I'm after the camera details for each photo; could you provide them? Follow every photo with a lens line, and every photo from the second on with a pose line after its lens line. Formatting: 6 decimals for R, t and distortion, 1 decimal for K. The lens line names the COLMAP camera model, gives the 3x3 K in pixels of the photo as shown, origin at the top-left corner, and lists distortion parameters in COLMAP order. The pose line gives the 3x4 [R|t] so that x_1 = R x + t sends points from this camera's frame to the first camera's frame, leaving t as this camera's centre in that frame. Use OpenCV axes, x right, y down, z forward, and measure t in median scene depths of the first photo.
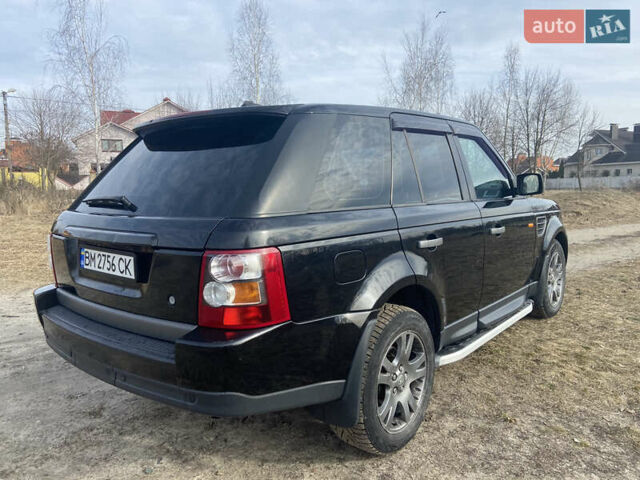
lens RADIAL K [[478.2, 0, 320.0], [0, 478.2, 240.0], [0, 0, 1]] dist [0.099963, -0.132385]
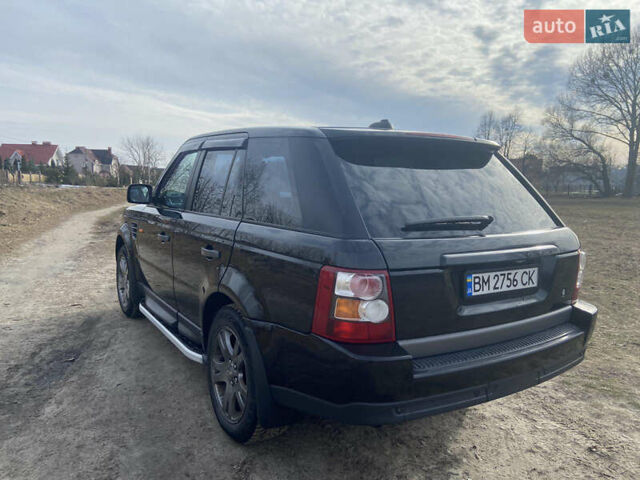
lens RADIAL K [[478.2, 0, 320.0], [0, 478.2, 240.0], [0, 0, 1]] dist [0.099963, -0.132385]
pose [[0.292849, -0.092162, 0.951707, -1.326758], [0.081266, 0.994141, 0.071265, -0.125099], [-0.952699, 0.056472, 0.298623, 0.931751]]
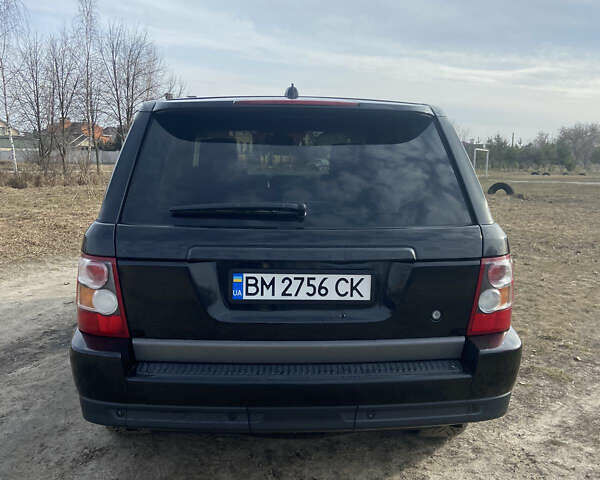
lens RADIAL K [[592.0, 0, 287.5], [0, 592.0, 238.8], [0, 0, 1]] dist [0.093587, -0.004641]
pose [[0.724217, -0.070106, 0.685999, -0.989995], [0.053084, 0.997535, 0.045902, -0.069835], [-0.687526, 0.003173, 0.726153, 0.268232]]
